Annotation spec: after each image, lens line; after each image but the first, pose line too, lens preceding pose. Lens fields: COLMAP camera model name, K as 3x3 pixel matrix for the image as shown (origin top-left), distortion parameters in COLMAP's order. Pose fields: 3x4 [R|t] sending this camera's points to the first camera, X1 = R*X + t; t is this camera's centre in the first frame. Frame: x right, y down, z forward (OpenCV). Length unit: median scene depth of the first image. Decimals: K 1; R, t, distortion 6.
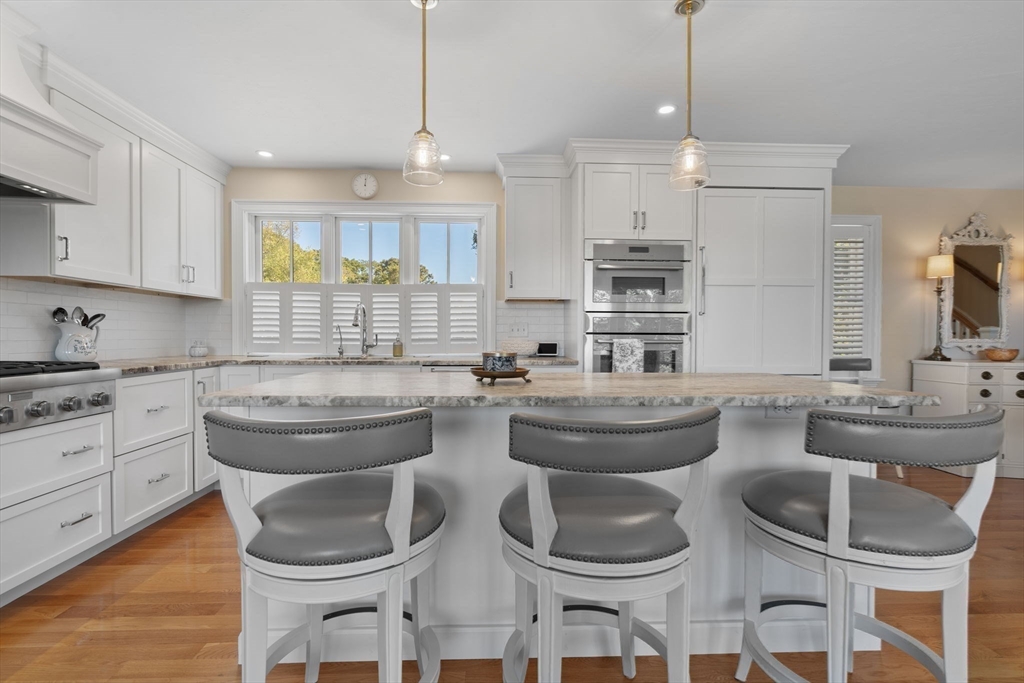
lens RADIAL K [[462.8, 0, 511.1], [0, 462.8, 341.1], [0, 0, 1]] dist [-0.000320, 0.000802]
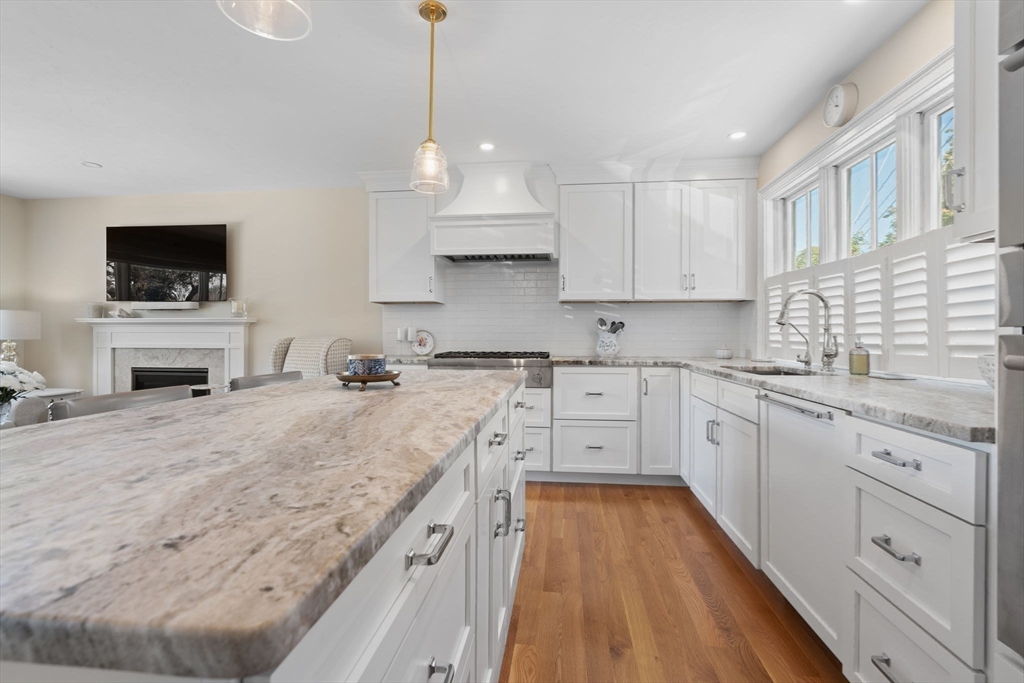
lens RADIAL K [[470.3, 0, 516.1], [0, 470.3, 336.9], [0, 0, 1]] dist [-0.006430, 0.003184]
pose [[-0.142690, 0.000450, -0.989767, 0.403602], [-0.011188, 0.999935, 0.002068, -0.010143], [0.989704, 0.011369, -0.142676, 0.663705]]
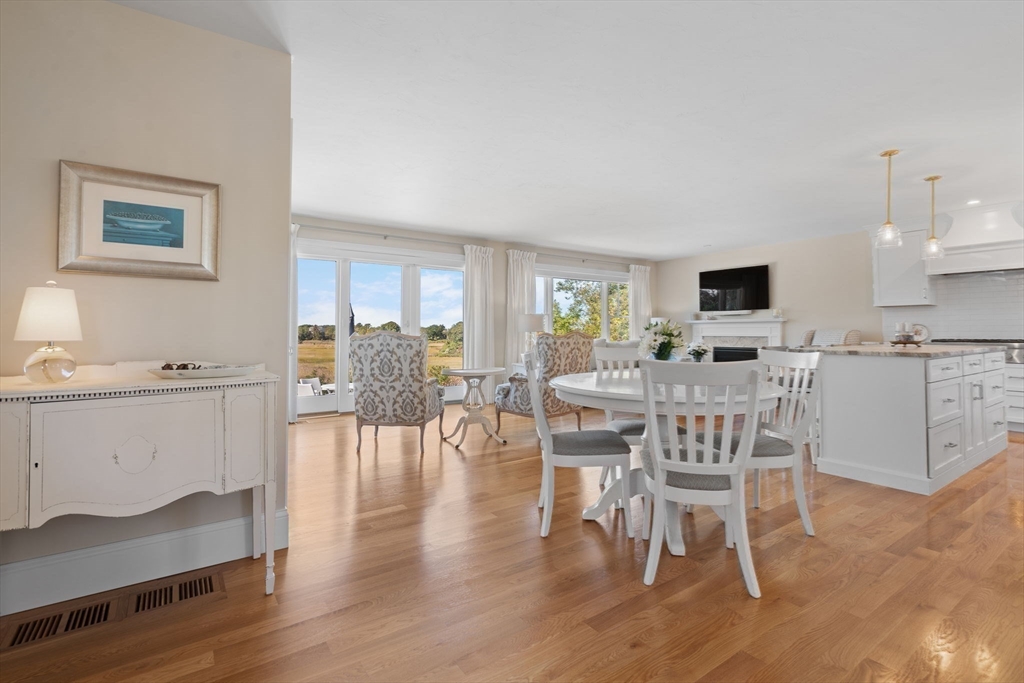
lens RADIAL K [[470.3, 0, 506.0], [0, 470.3, 334.9], [0, 0, 1]] dist [-0.006430, 0.003184]
pose [[-0.848590, -0.000242, -0.529051, 1.397808], [-0.007827, 0.999896, 0.012097, 0.007177], [0.528993, 0.014407, -0.848504, 0.904587]]
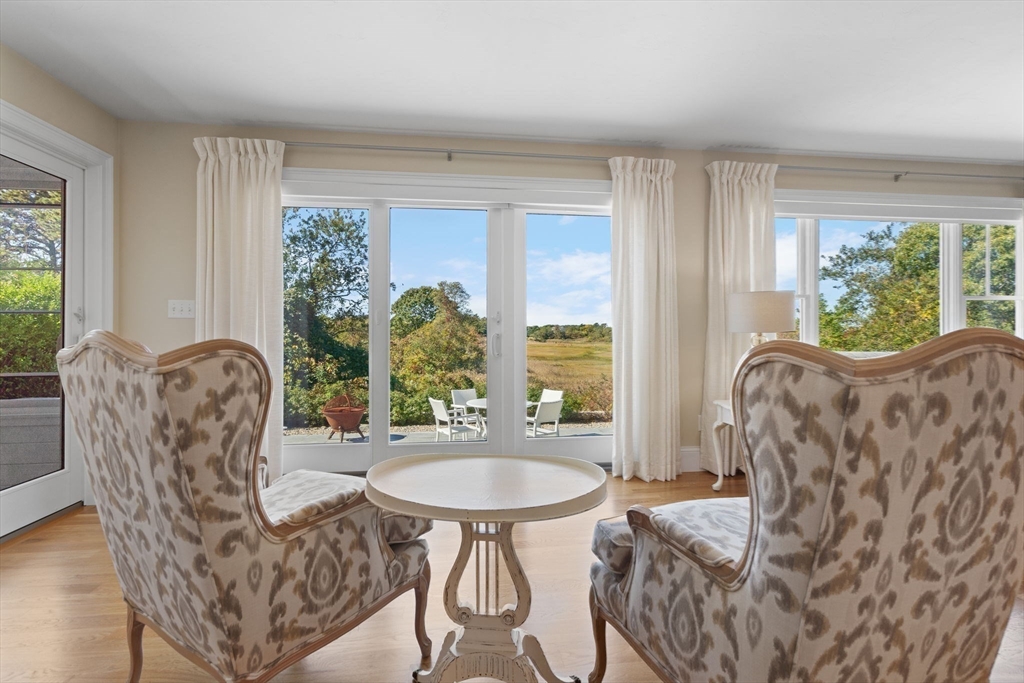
lens RADIAL K [[470.3, 0, 517.0], [0, 470.3, 335.5], [0, 0, 1]] dist [-0.006430, 0.003184]
pose [[-0.995686, -0.000189, -0.092791, 0.813305], [-0.001693, 0.999868, 0.016136, 0.009676], [0.092776, 0.016223, -0.995555, 0.134802]]
